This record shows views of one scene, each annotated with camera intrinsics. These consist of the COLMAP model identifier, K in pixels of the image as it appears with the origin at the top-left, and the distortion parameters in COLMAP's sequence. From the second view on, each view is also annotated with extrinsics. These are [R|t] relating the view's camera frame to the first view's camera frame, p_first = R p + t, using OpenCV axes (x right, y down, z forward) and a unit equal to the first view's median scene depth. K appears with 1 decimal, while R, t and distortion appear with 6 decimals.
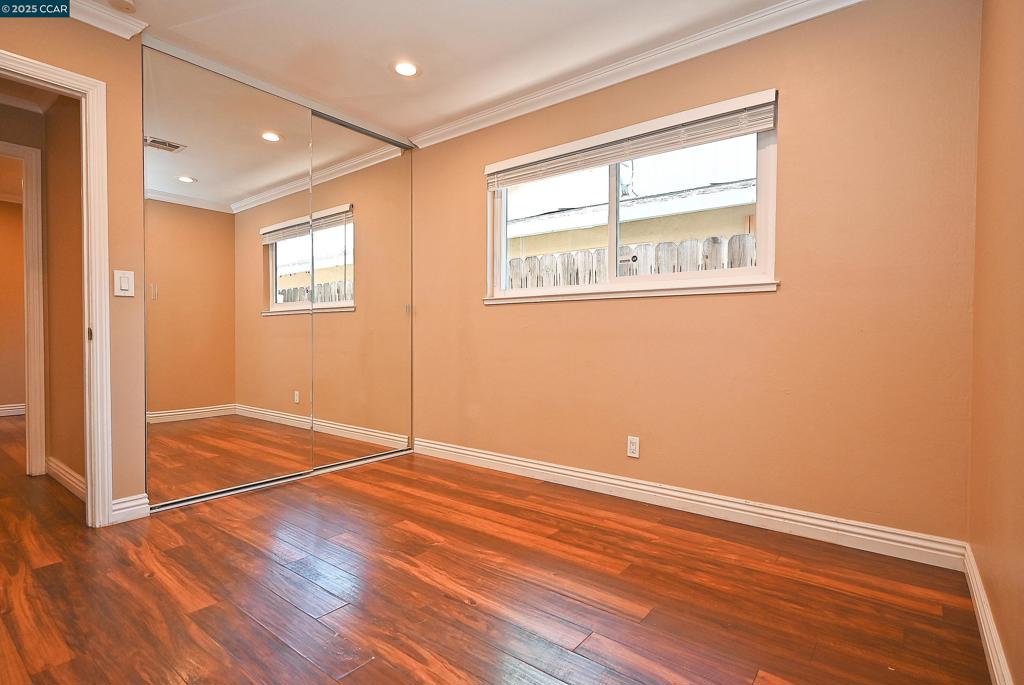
lens RADIAL K [[502.5, 0, 500.9], [0, 502.5, 344.3], [0, 0, 1]] dist [-0.003088, 0.000584]
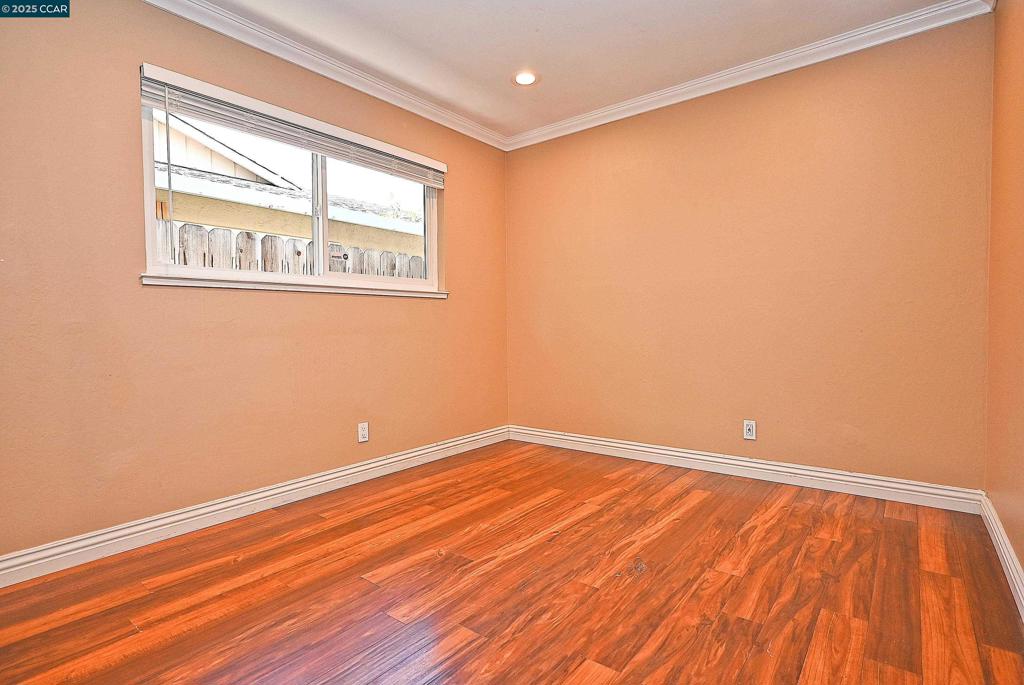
lens RADIAL K [[515.3, 0, 512.0], [0, 515.3, 342.5], [0, 0, 1]] dist [0.000230, 0.001006]
pose [[-0.011658, -0.032362, 0.999408, -0.933415], [0.034599, 0.998865, 0.032748, -0.015948], [-0.999333, 0.034960, -0.010525, 0.756412]]
